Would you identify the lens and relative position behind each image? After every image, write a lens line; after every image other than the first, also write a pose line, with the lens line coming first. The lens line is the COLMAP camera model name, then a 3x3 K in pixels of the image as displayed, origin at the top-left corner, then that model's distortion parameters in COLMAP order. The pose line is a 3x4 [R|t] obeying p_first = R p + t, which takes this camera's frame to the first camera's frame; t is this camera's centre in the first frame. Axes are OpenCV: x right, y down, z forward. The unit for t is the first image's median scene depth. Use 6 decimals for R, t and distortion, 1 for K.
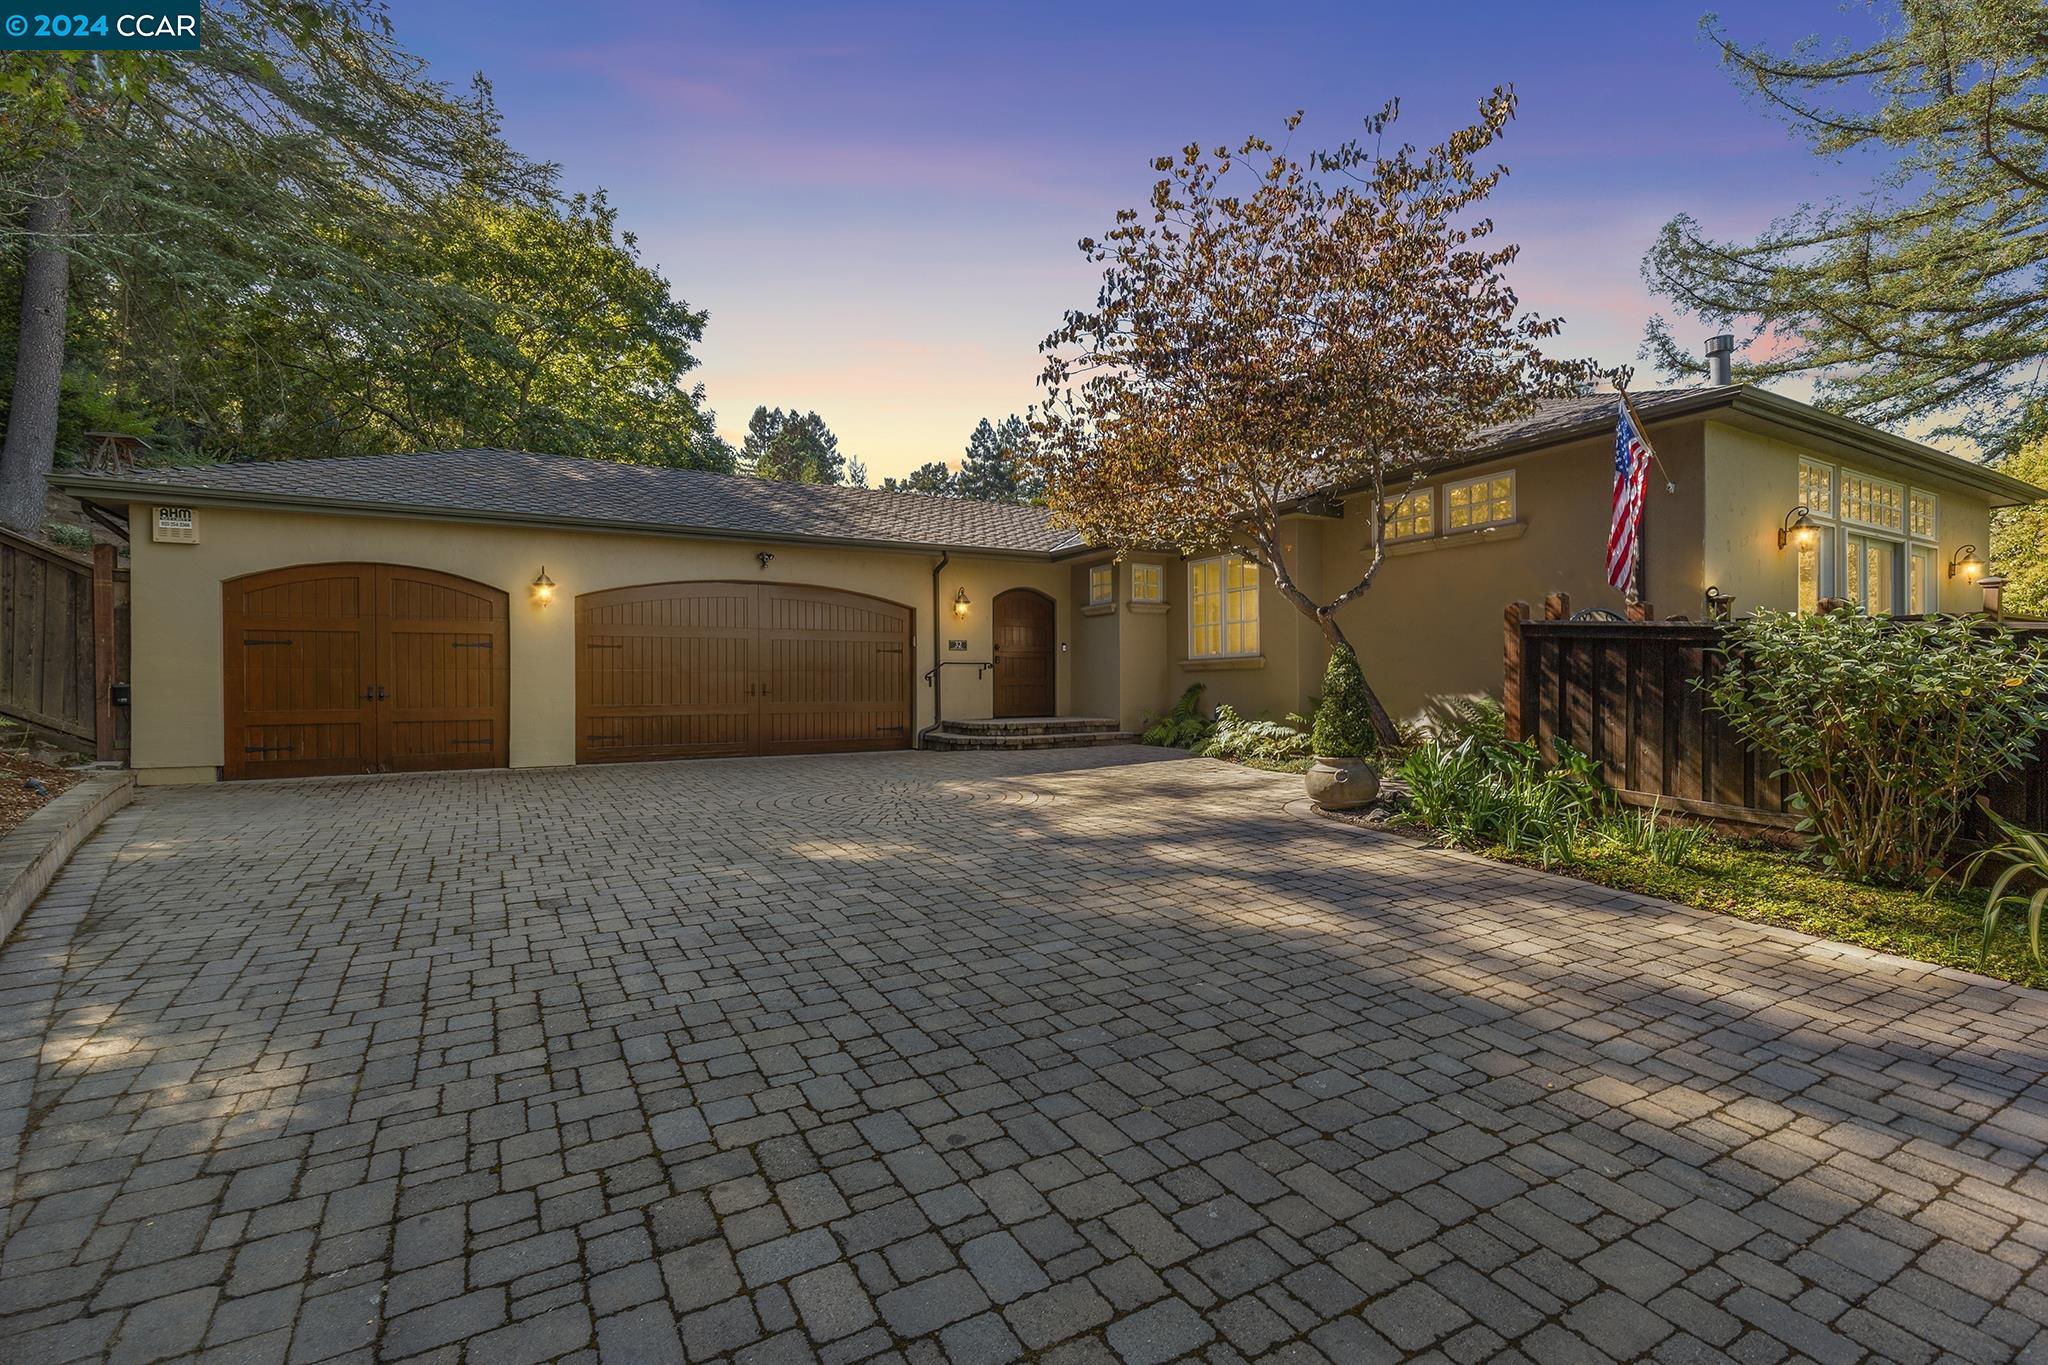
lens RADIAL K [[927.7, 0, 1028.9], [0, 927.7, 691.0], [0, 0, 1]] dist [0.011167, 0.000192]
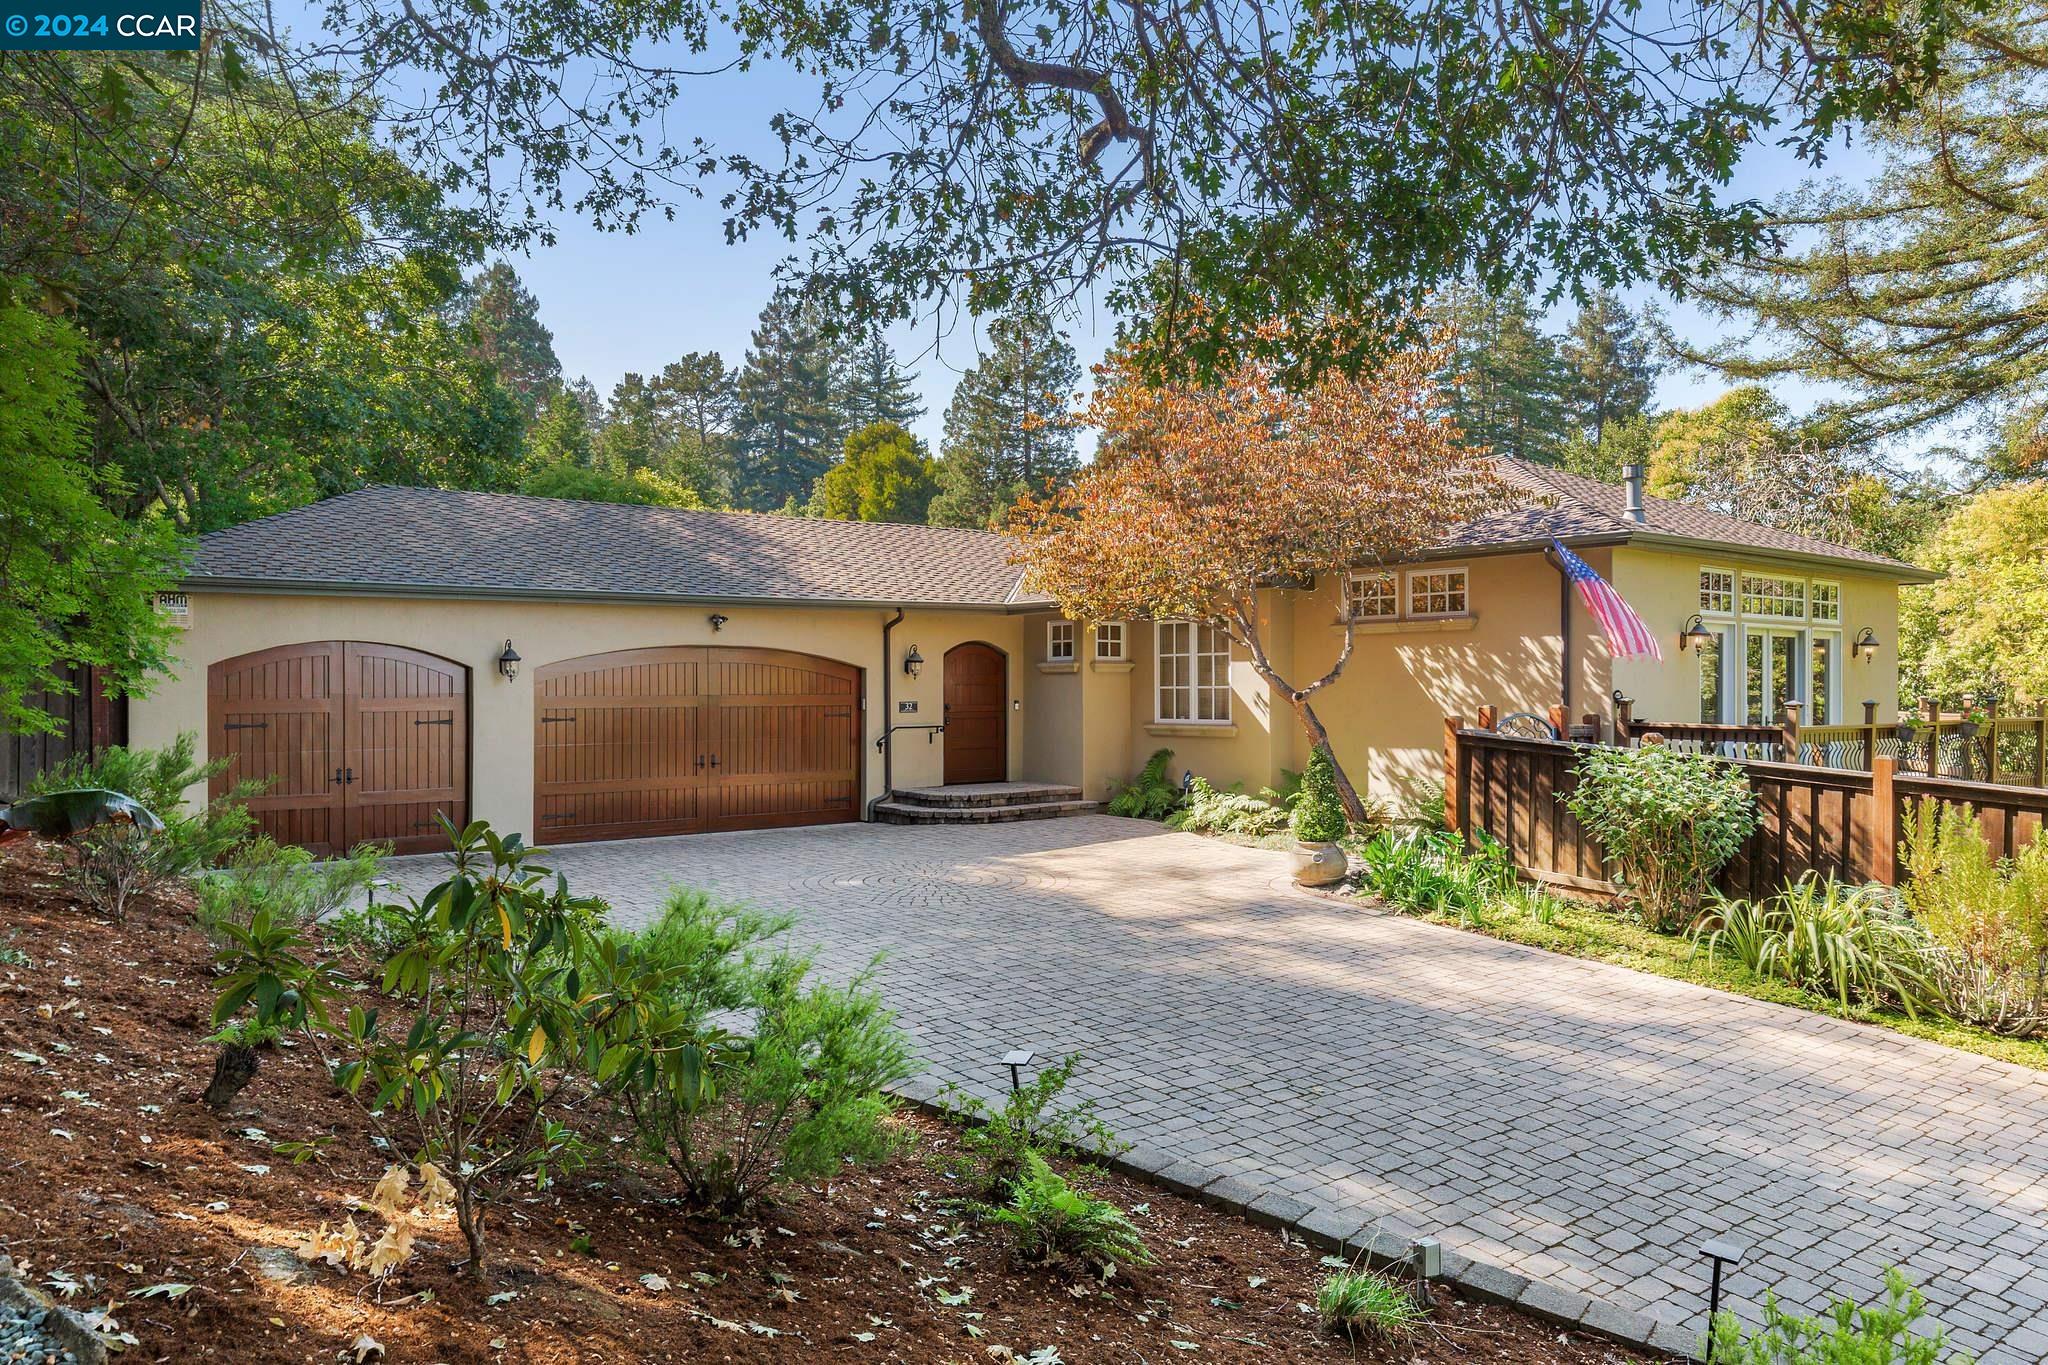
lens RADIAL K [[1477.1, 0, 1024.0], [0, 1477.1, 682.5], [0, 0, 1]] dist [0.006379, -0.004626]
pose [[0.989578, 0.004062, 0.143940, -0.202929], [-0.003880, 0.999991, -0.001544, -0.083910], [-0.143945, 0.000969, 0.989585, -0.538544]]
